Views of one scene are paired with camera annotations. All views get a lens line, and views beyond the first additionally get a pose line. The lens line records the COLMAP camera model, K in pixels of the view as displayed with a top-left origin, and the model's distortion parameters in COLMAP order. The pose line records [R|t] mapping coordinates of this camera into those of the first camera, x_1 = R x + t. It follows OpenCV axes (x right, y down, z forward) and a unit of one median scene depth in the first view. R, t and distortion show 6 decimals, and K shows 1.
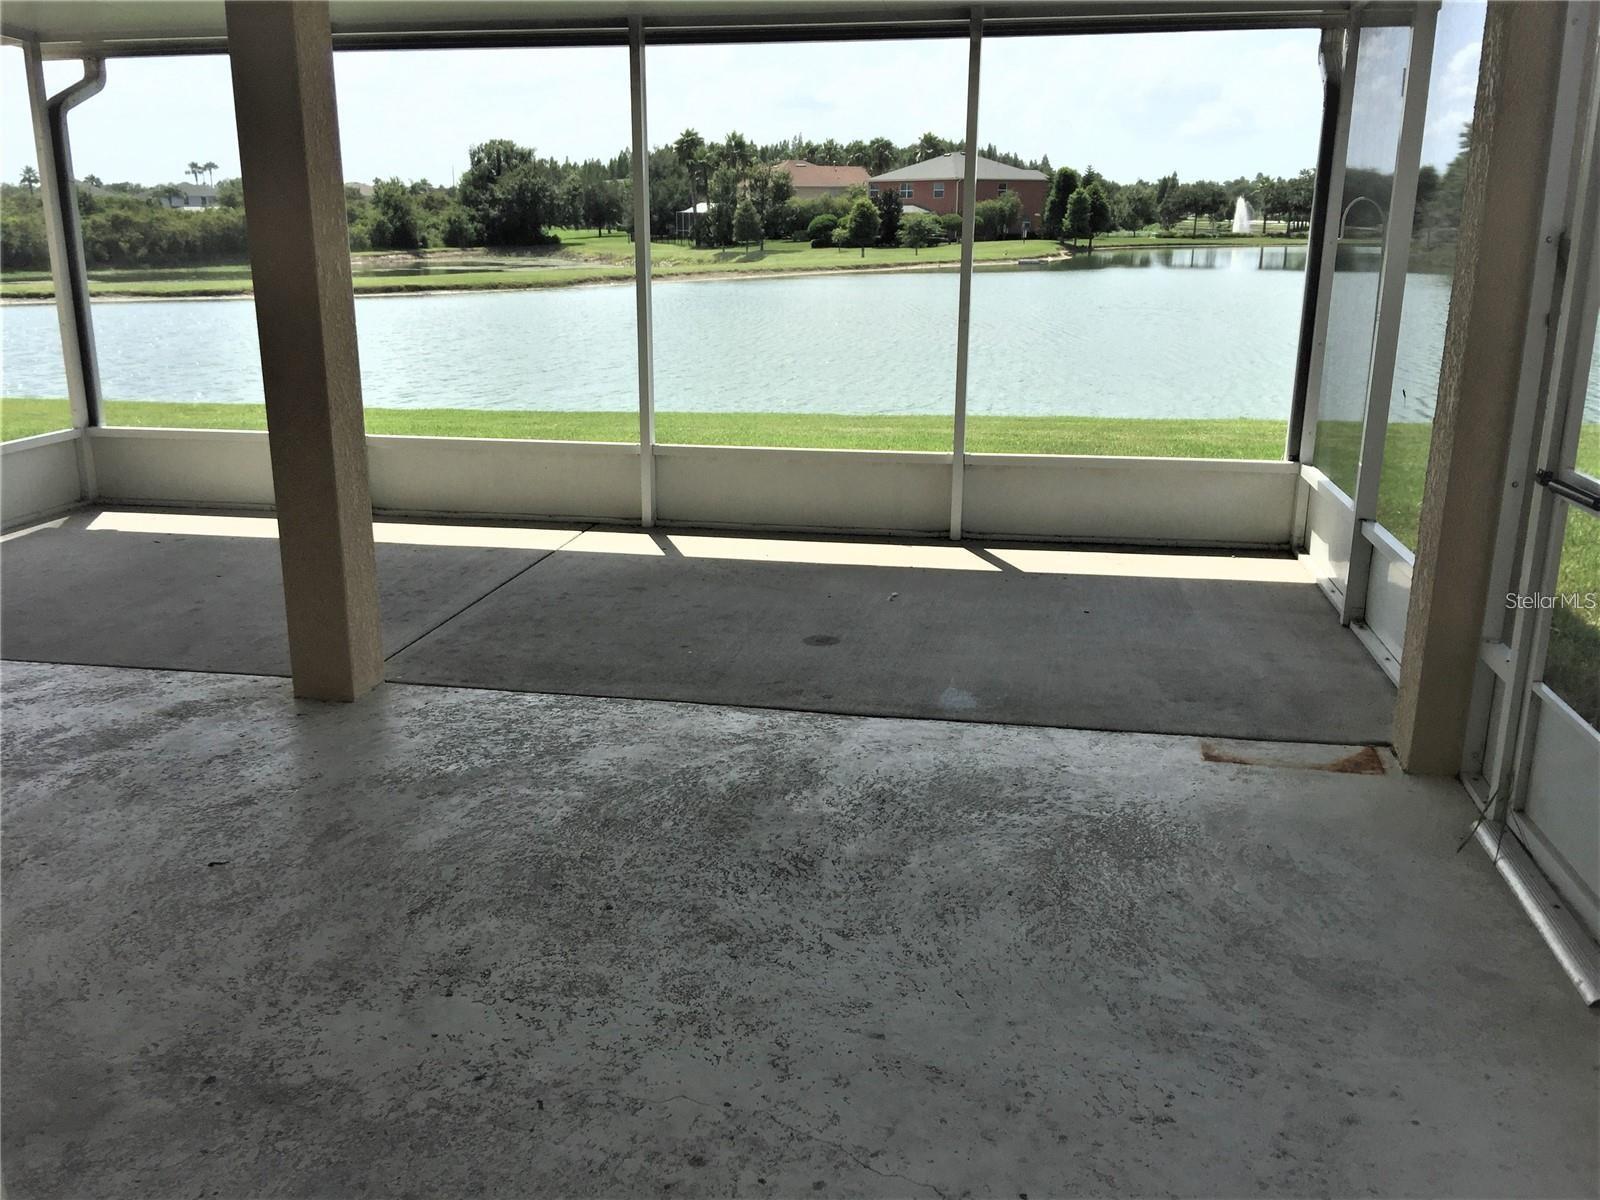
lens RADIAL K [[1379.2, 0, 794.3], [0, 1379.2, 598.9], [0, 0, 1]] dist [0.093799, -0.161384]
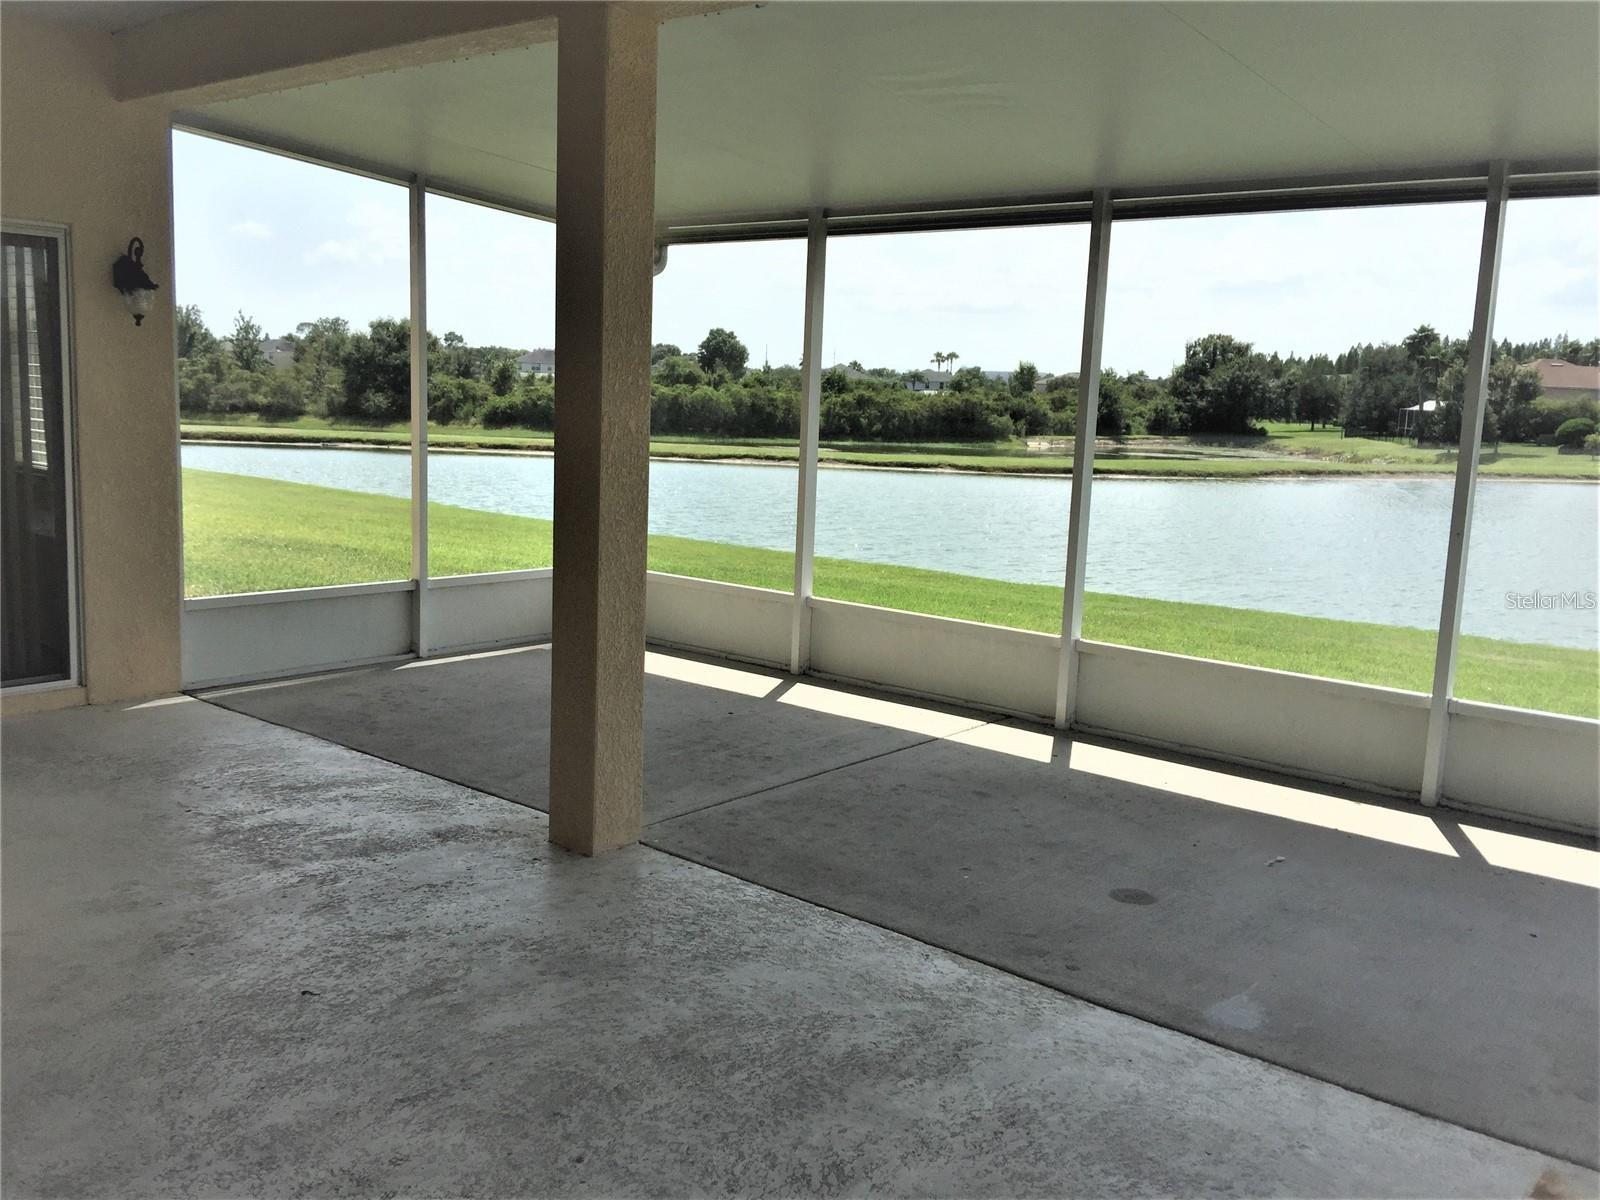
lens RADIAL K [[1370.1, 0, 785.3], [0, 1370.1, 585.8], [0, 0, 1]] dist [0.093540, -0.168280]
pose [[0.872162, 0.102865, -0.478280, 0.189682], [-0.167927, 0.981192, -0.095194, -0.033807], [0.459493, 0.163341, 0.873033, 0.144766]]
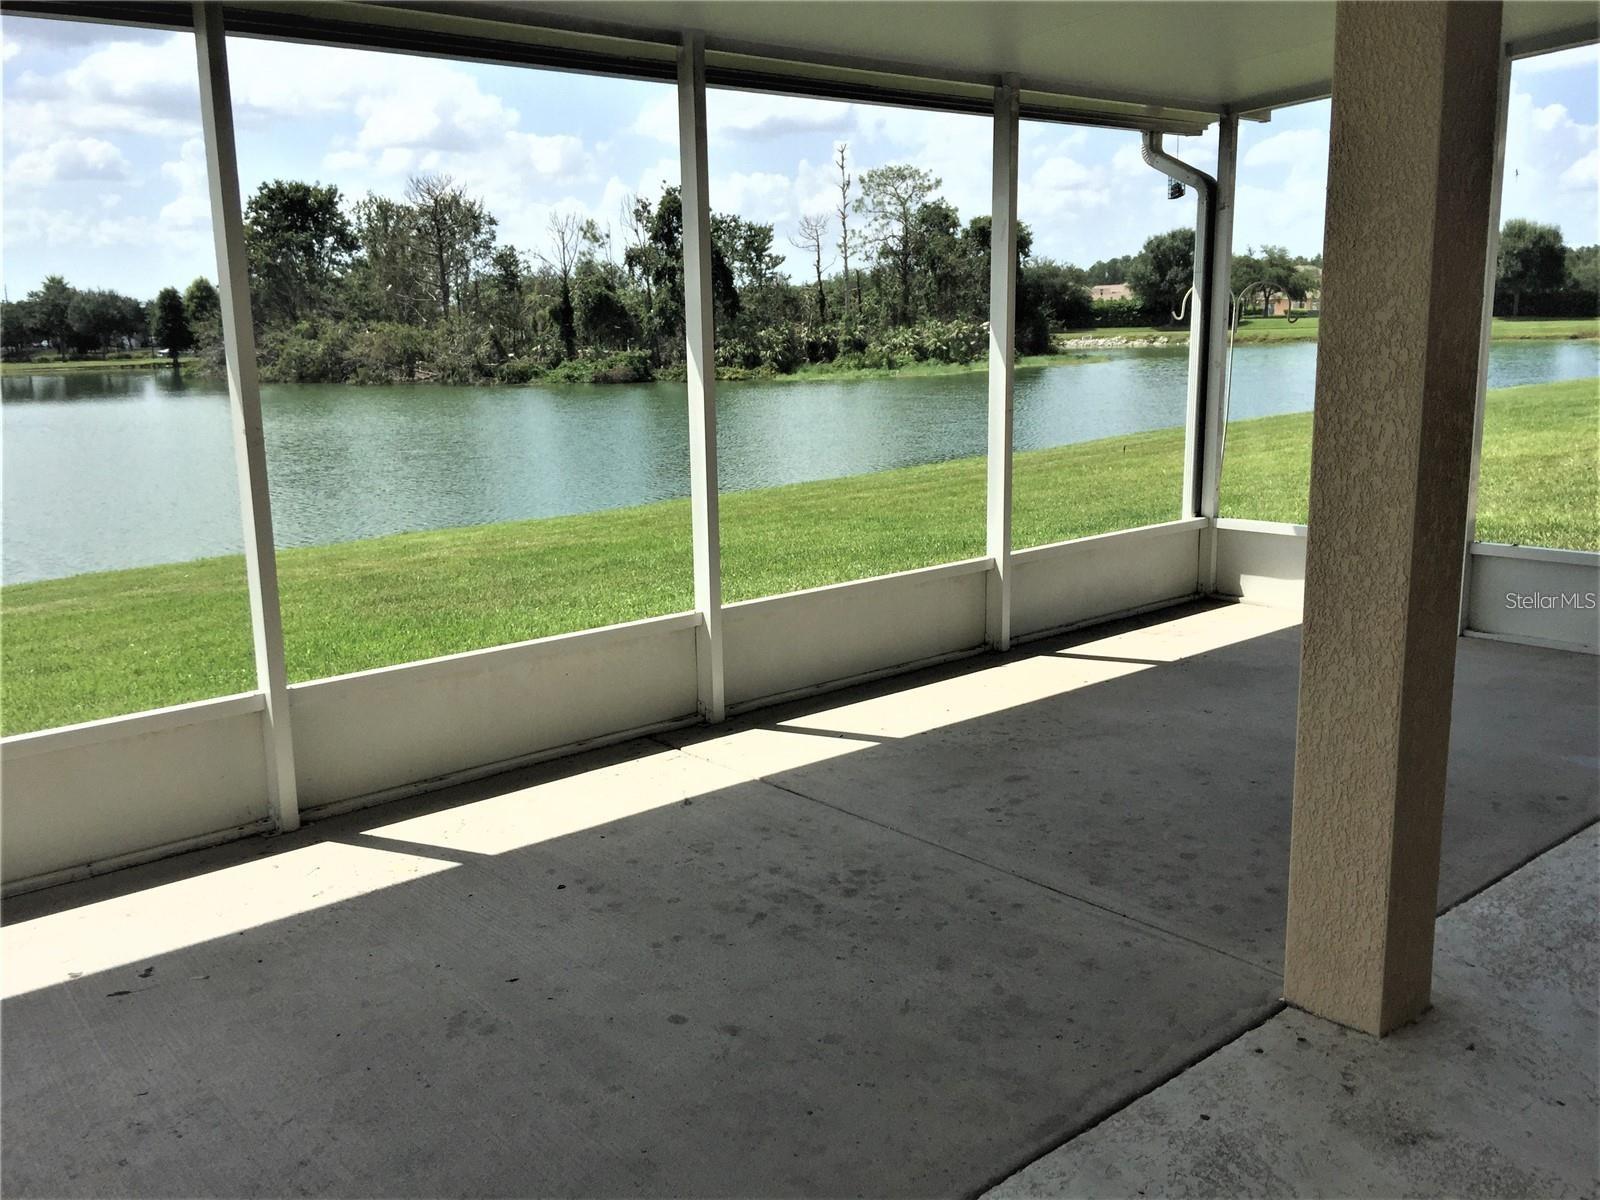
lens RADIAL K [[1370.1, 0, 785.3], [0, 1370.1, 585.8], [0, 0, 1]] dist [0.093540, -0.168280]
pose [[0.637800, -0.158683, 0.753678, -0.746965], [0.226823, 0.973848, 0.013089, -0.149113], [-0.736045, 0.162603, 0.657114, 0.592823]]
